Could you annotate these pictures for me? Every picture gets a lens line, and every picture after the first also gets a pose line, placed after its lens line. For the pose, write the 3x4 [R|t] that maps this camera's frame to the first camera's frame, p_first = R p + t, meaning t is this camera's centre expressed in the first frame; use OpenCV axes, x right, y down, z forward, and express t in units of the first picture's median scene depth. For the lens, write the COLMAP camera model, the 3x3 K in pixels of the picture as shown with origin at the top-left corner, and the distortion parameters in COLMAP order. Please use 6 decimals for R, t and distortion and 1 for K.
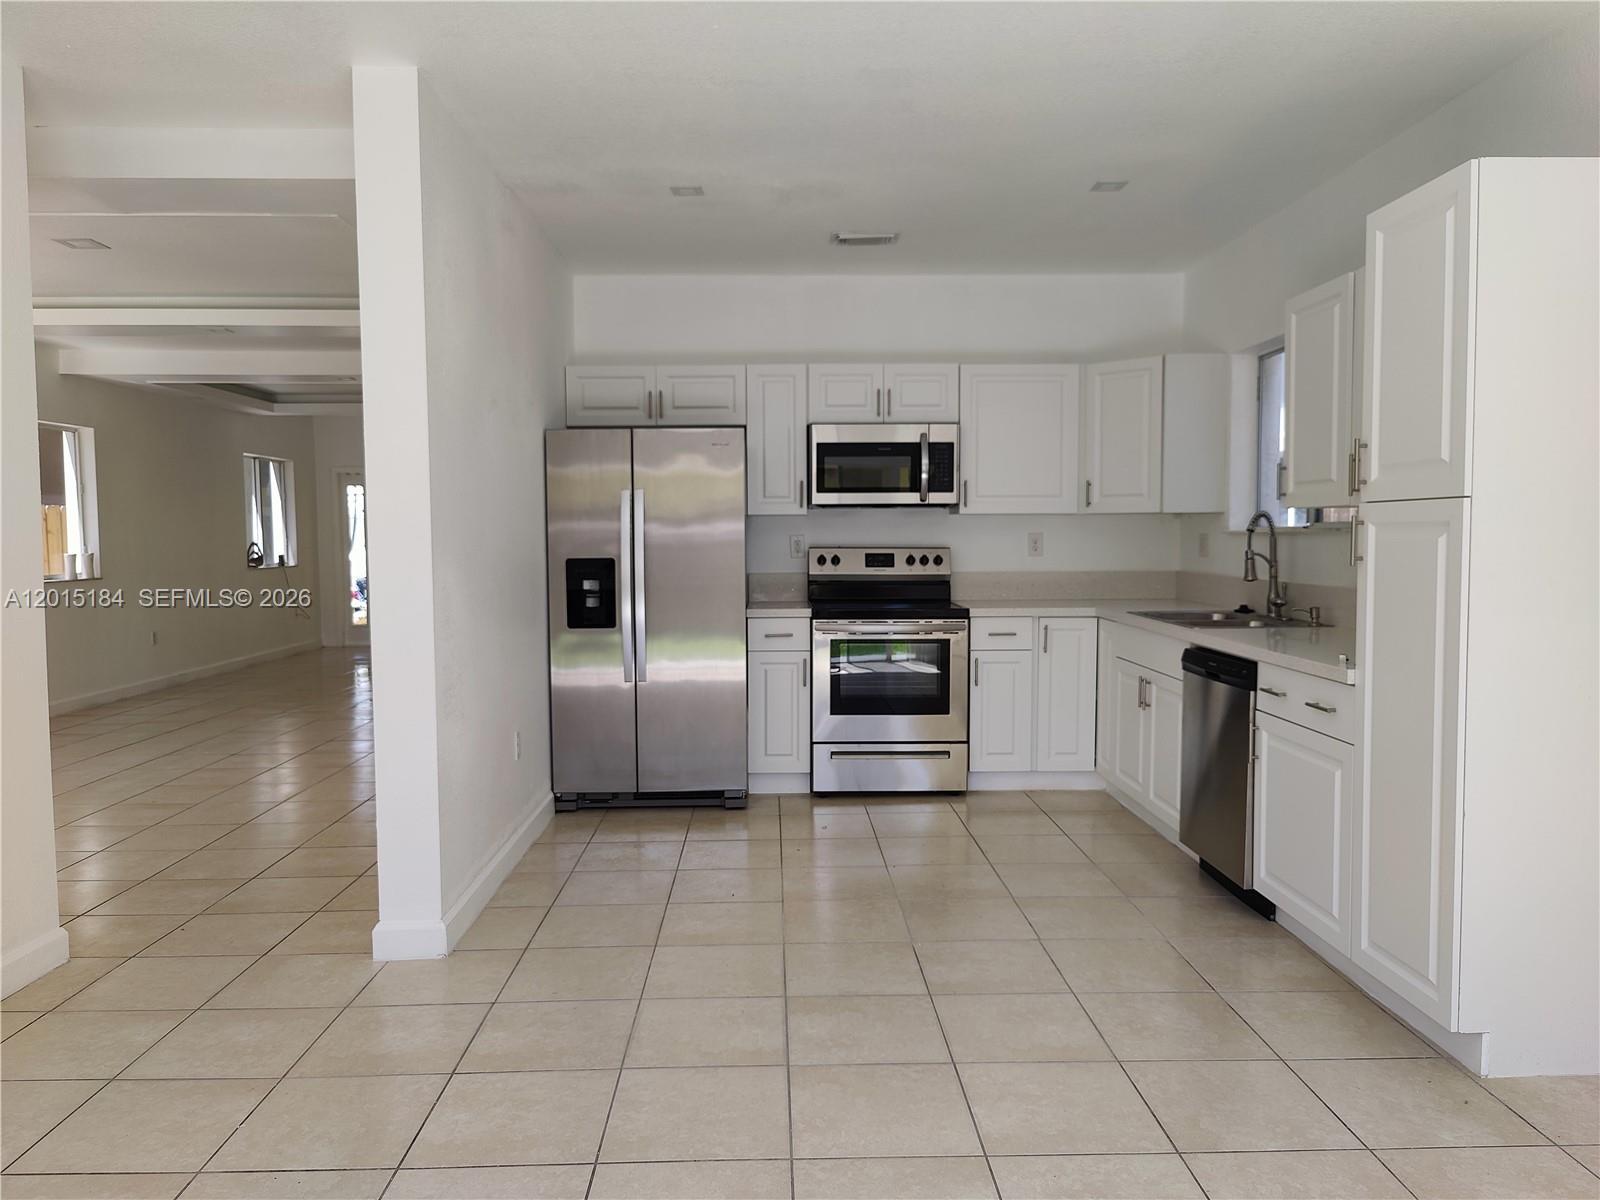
lens RADIAL K [[1115.5, 0, 796.2], [0, 1115.5, 595.0], [0, 0, 1]] dist [0.029481, -0.012145]
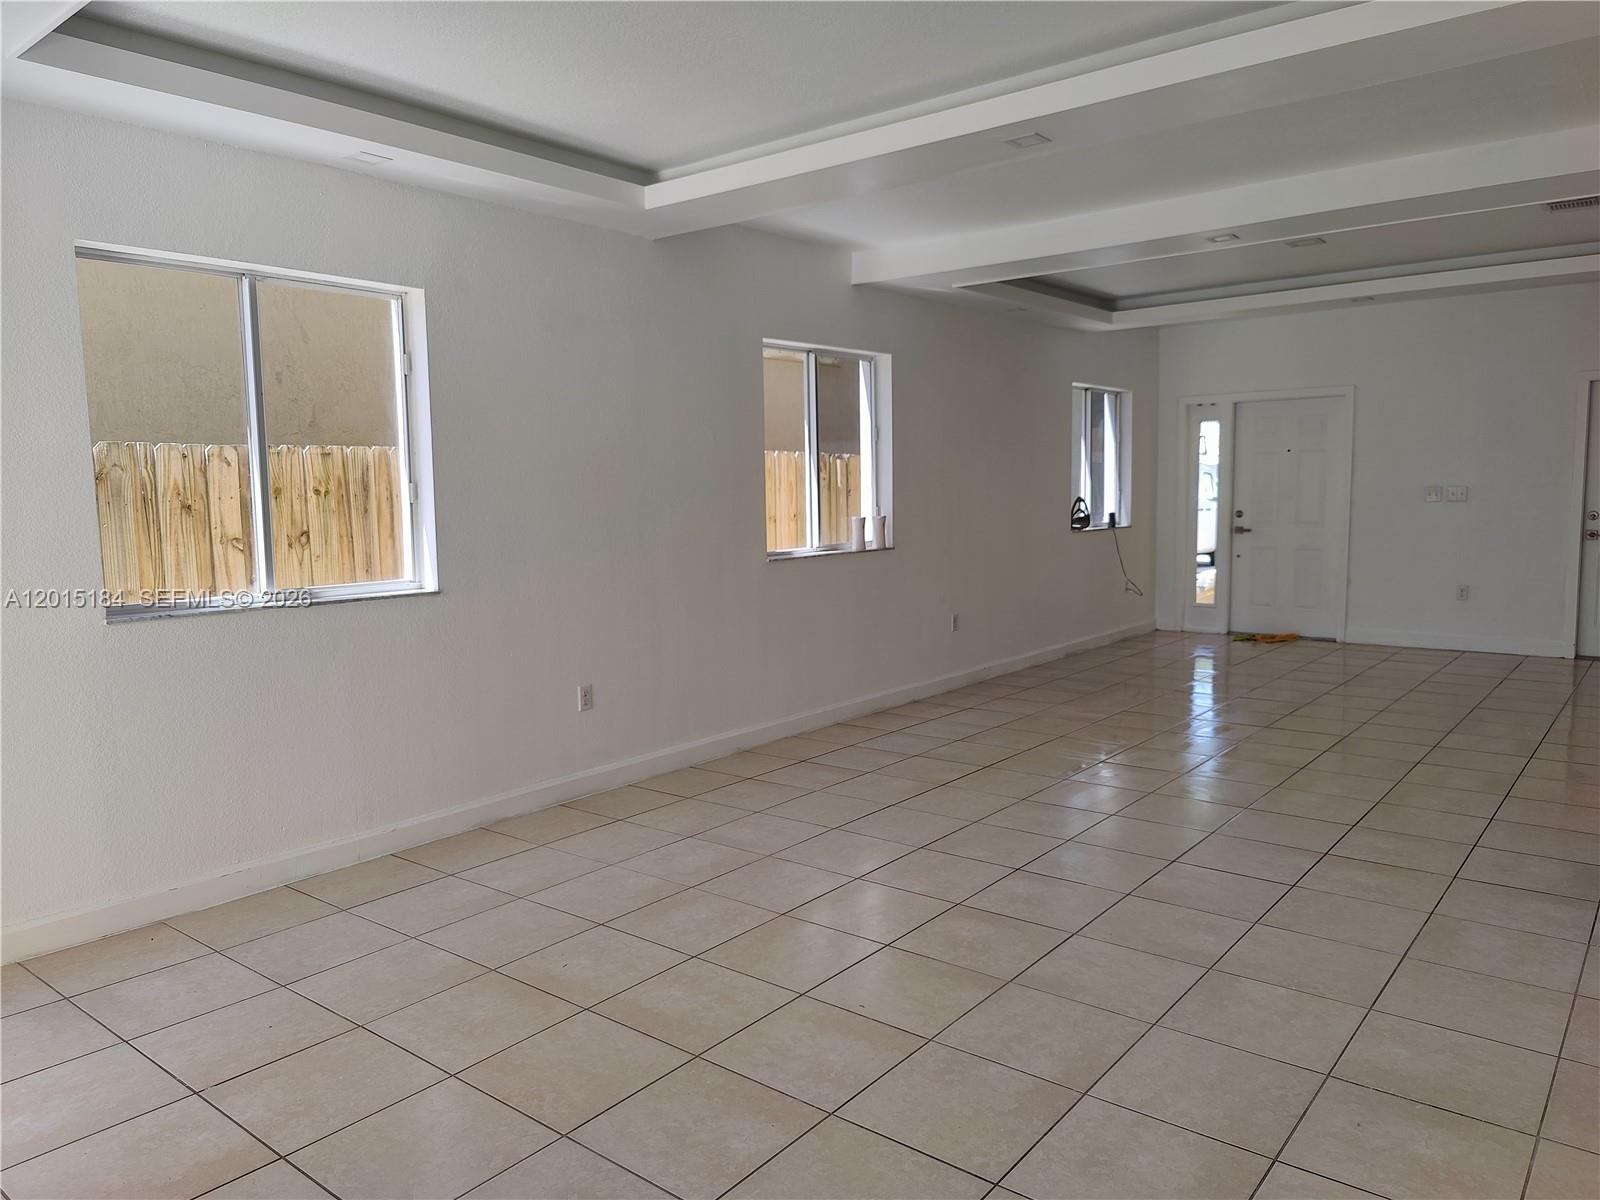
lens RADIAL K [[1115.5, 0, 800.7], [0, 1115.5, 597.1], [0, 0, 1]] dist [0.029481, -0.012145]
pose [[0.762200, 0.061365, -0.644426, -0.124165], [-0.028037, 0.997692, 0.061844, -0.020334], [0.646734, -0.029069, 0.762162, 0.276064]]
